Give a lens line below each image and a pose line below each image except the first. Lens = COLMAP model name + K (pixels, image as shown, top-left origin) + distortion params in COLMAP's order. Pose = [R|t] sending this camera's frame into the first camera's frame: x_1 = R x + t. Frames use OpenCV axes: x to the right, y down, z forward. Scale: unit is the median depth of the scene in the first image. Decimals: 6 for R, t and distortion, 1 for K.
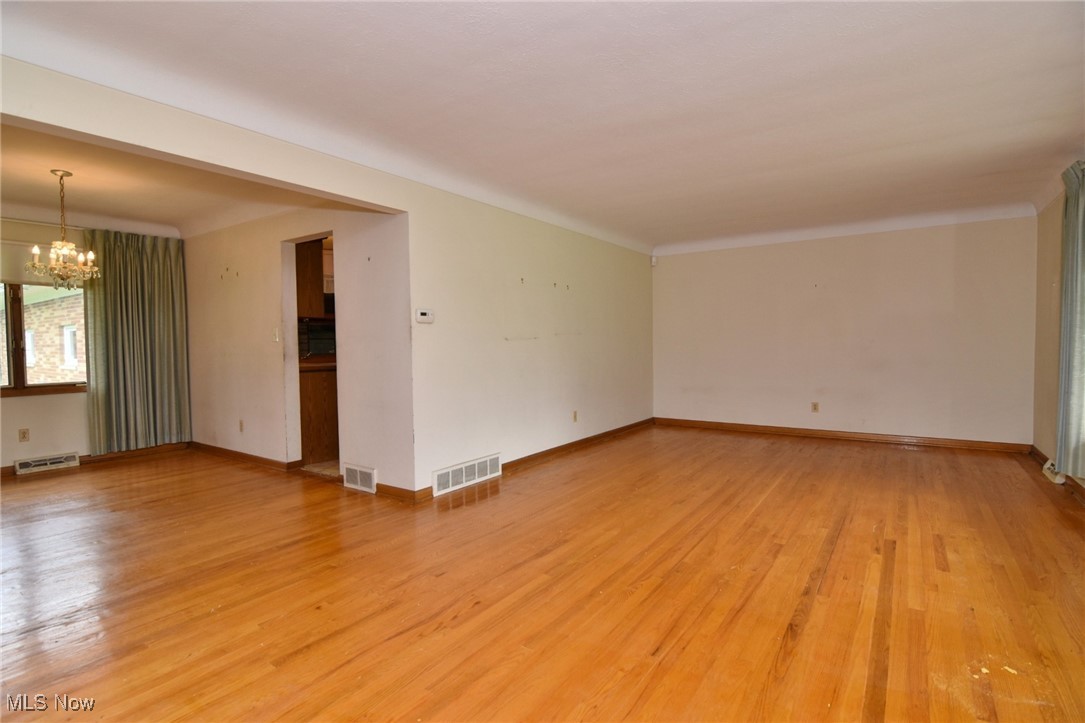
lens RADIAL K [[523.2, 0, 540.8], [0, 523.2, 362.1], [0, 0, 1]] dist [-0.010091, -0.008530]
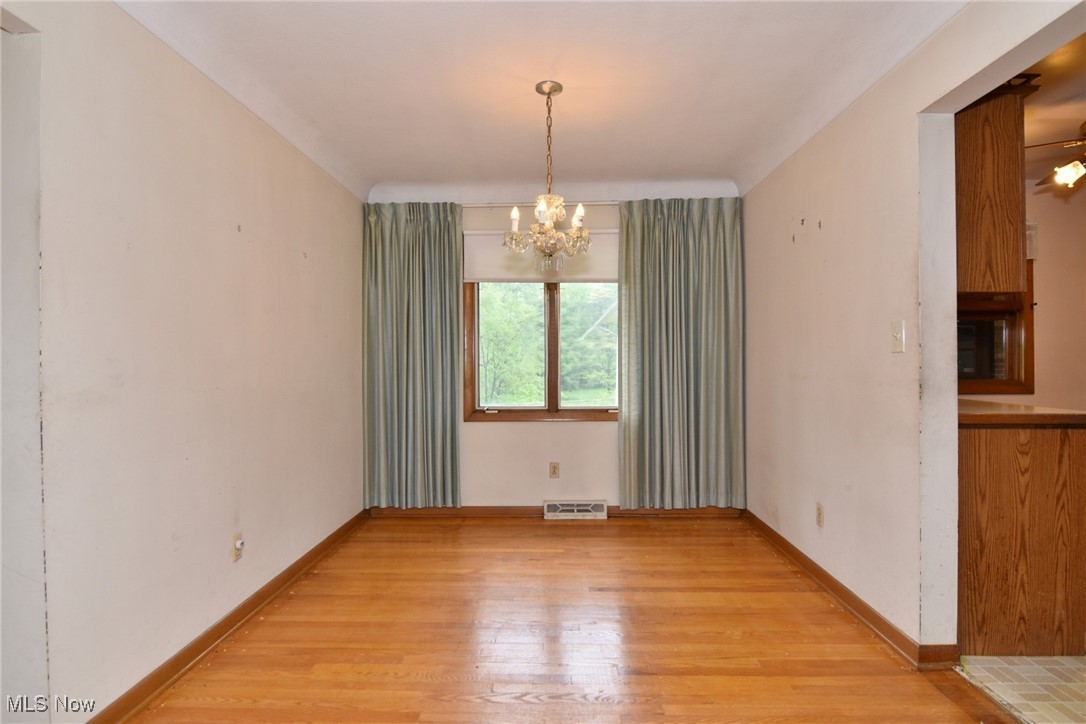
lens RADIAL K [[562.8, 0, 547.5], [0, 562.8, 363.0], [0, 0, 1]] dist [0.020986, -0.032282]
pose [[0.549288, 0.010325, -0.835569, -0.258565], [-0.030599, 0.999502, -0.007765, -0.016550], [0.835073, 0.029832, 0.549330, 0.466485]]
